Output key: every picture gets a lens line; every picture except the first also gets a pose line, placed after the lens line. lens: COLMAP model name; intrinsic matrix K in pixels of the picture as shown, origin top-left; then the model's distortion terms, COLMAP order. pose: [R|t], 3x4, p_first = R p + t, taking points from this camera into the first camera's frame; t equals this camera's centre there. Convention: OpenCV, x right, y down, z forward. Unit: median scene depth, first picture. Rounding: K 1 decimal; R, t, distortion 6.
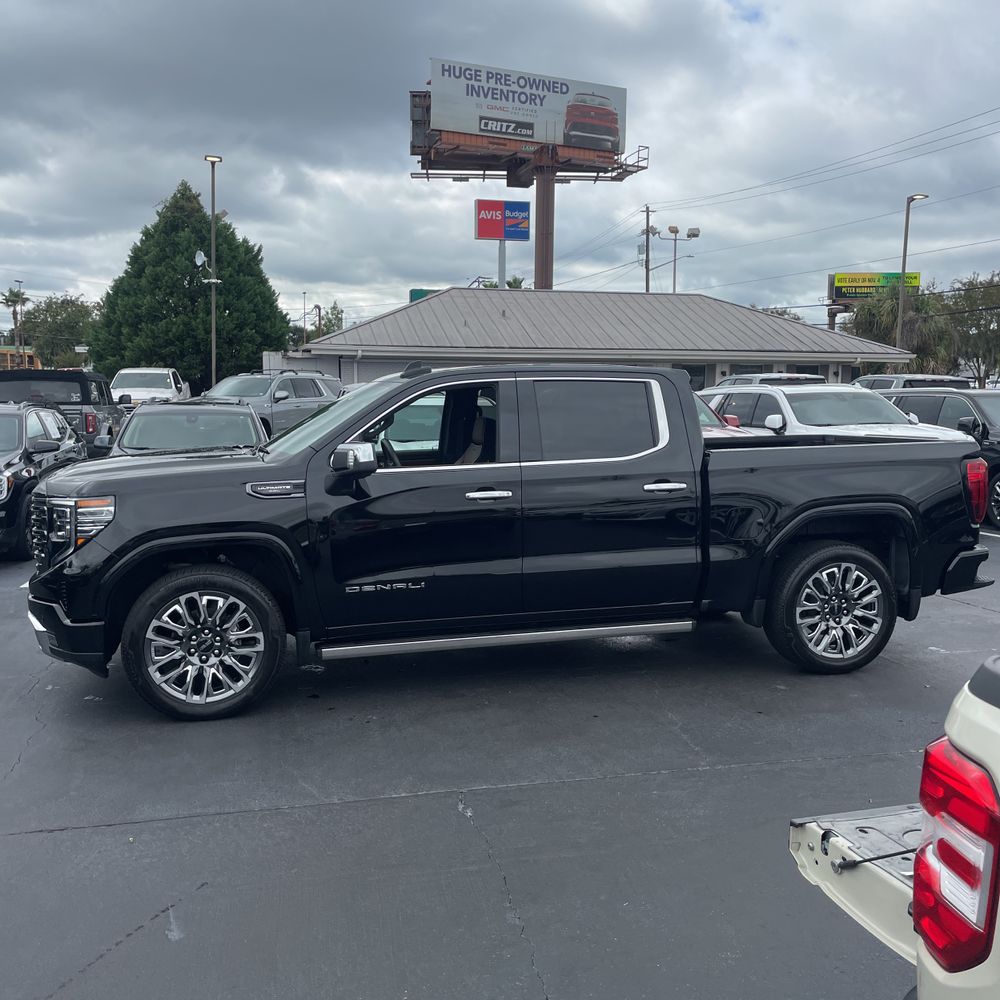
lens RADIAL K [[1022.5, 0, 497.6], [0, 1022.5, 493.4], [0, 0, 1]] dist [0.027364, 0.000000]
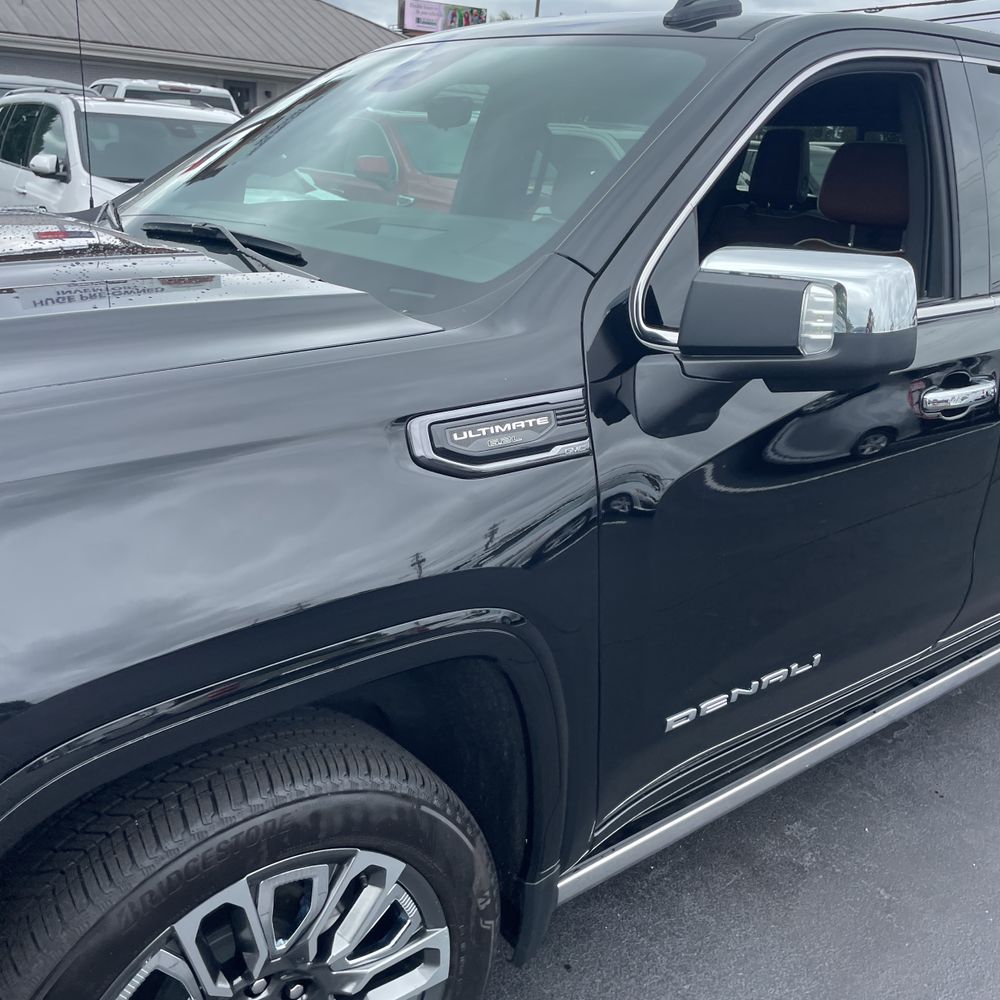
lens RADIAL K [[1022.5, 0, 487.9], [0, 1022.5, 508.1], [0, 0, 1]] dist [0.027364, 0.000000]
pose [[0.908665, -0.087918, 0.408164, -0.050050], [-0.018962, 0.967881, 0.250693, -0.007681], [-0.417095, -0.235536, 0.877812, 0.118142]]
